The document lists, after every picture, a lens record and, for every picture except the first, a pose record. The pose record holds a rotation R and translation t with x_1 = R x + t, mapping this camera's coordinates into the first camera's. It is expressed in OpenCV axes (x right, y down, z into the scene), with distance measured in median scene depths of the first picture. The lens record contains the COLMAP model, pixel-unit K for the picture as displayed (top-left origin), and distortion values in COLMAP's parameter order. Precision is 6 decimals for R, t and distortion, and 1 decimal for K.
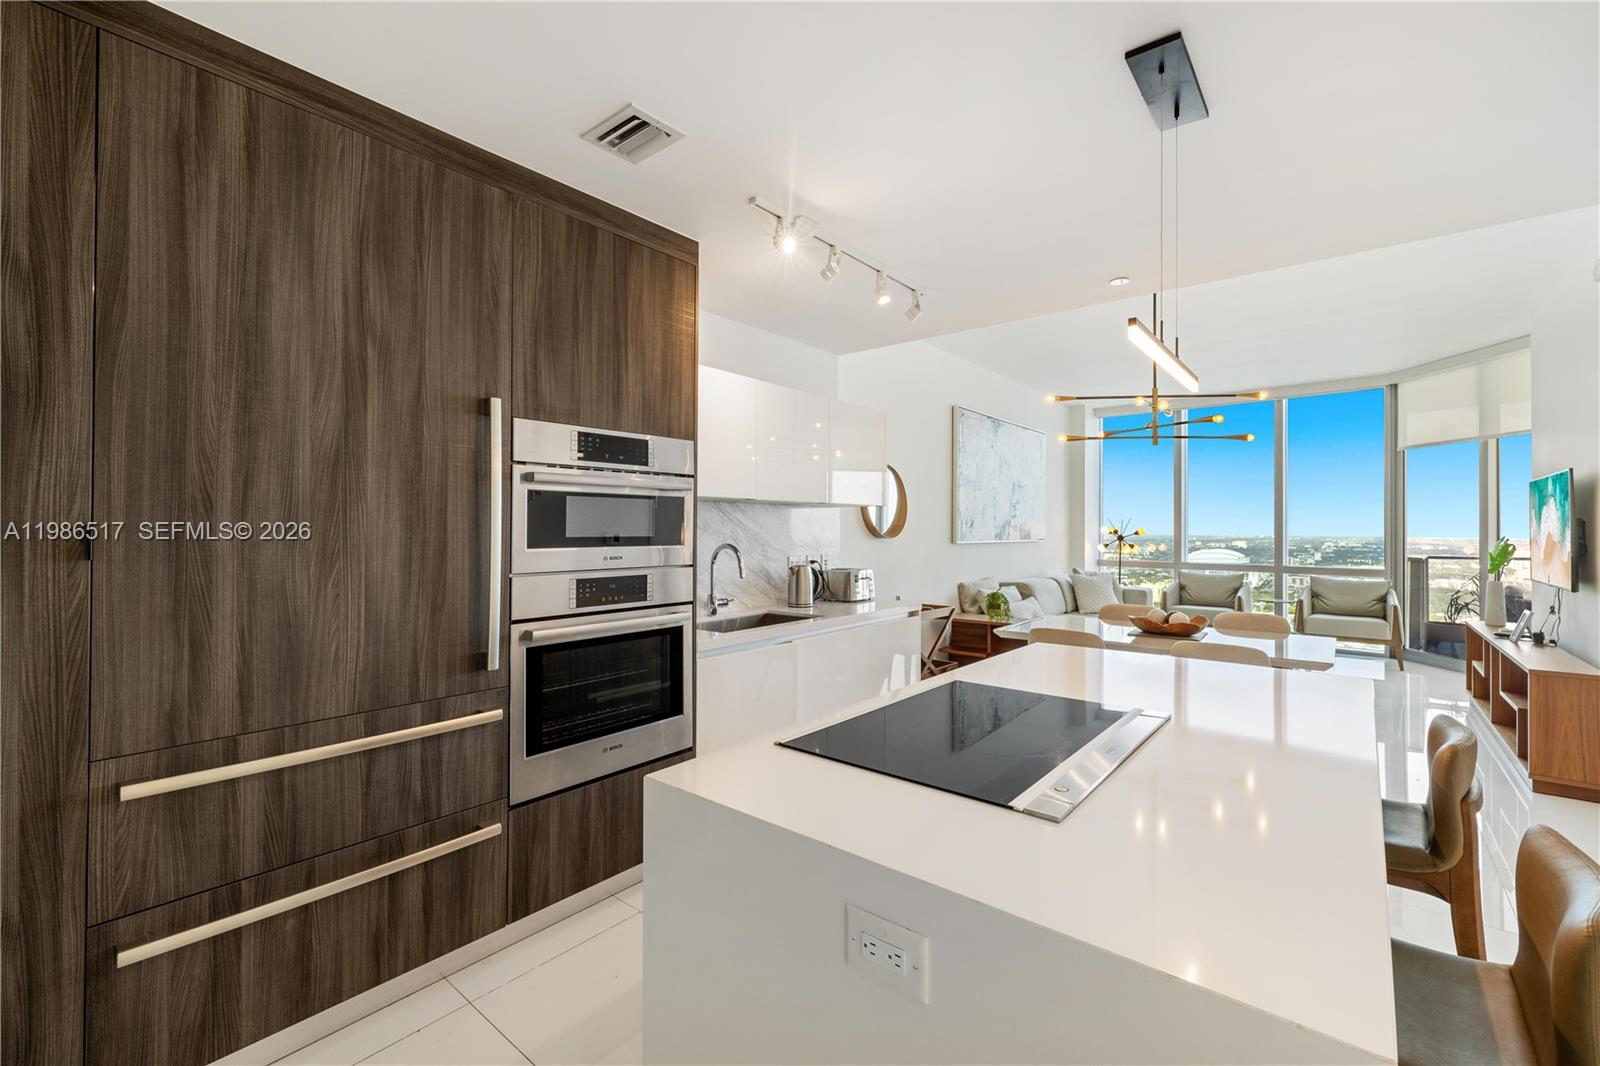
lens RADIAL K [[700.8, 0, 783.8], [0, 700.8, 521.8], [0, 0, 1]] dist [0.002115, -0.000318]
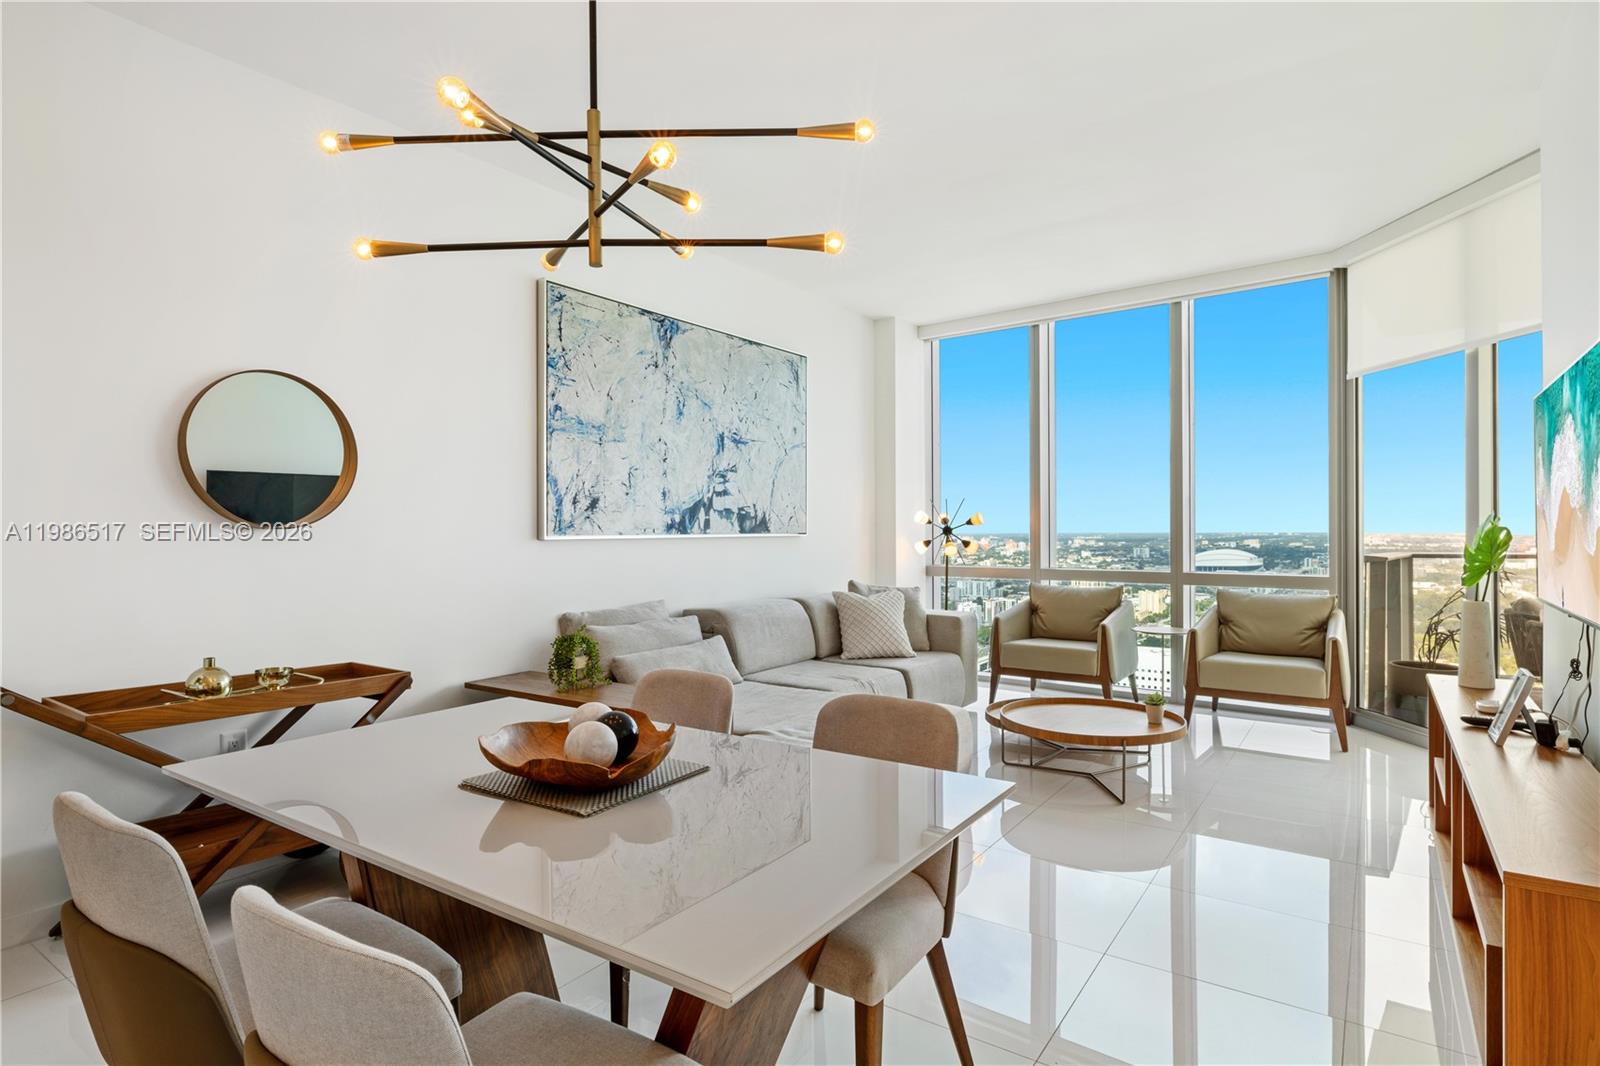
lens RADIAL K [[855.5, 0, 788.2], [0, 855.5, 528.0], [0, 0, 1]] dist [-0.009762, 0.001951]
pose [[0.997146, -0.009254, 0.074928, 0.297126], [0.008718, 0.999934, 0.007480, 0.014535], [-0.074993, -0.006805, 0.997161, 0.267043]]
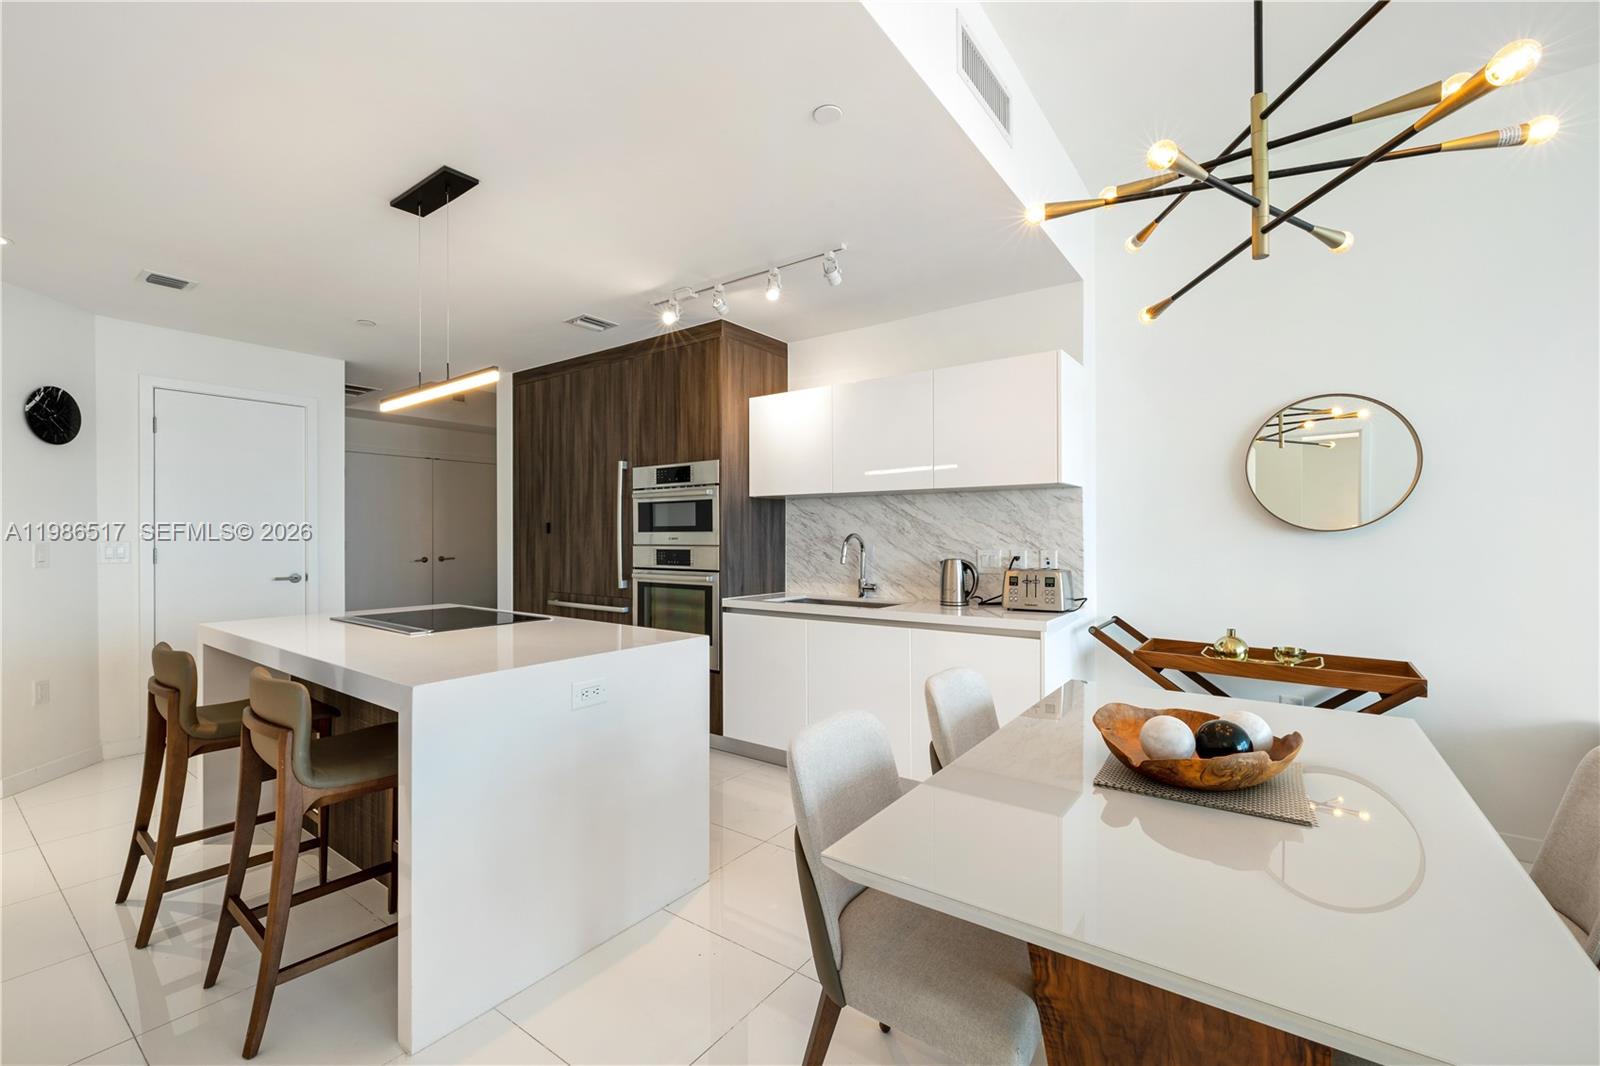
lens RADIAL K [[700.8, 0, 801.8], [0, 700.8, 543.6], [0, 0, 1]] dist [0.002115, -0.000318]
pose [[0.043328, 0.001994, -0.999059, 2.170217], [0.007841, 0.999967, 0.002335, 0.091625], [0.999030, -0.007935, 0.043311, 1.815019]]
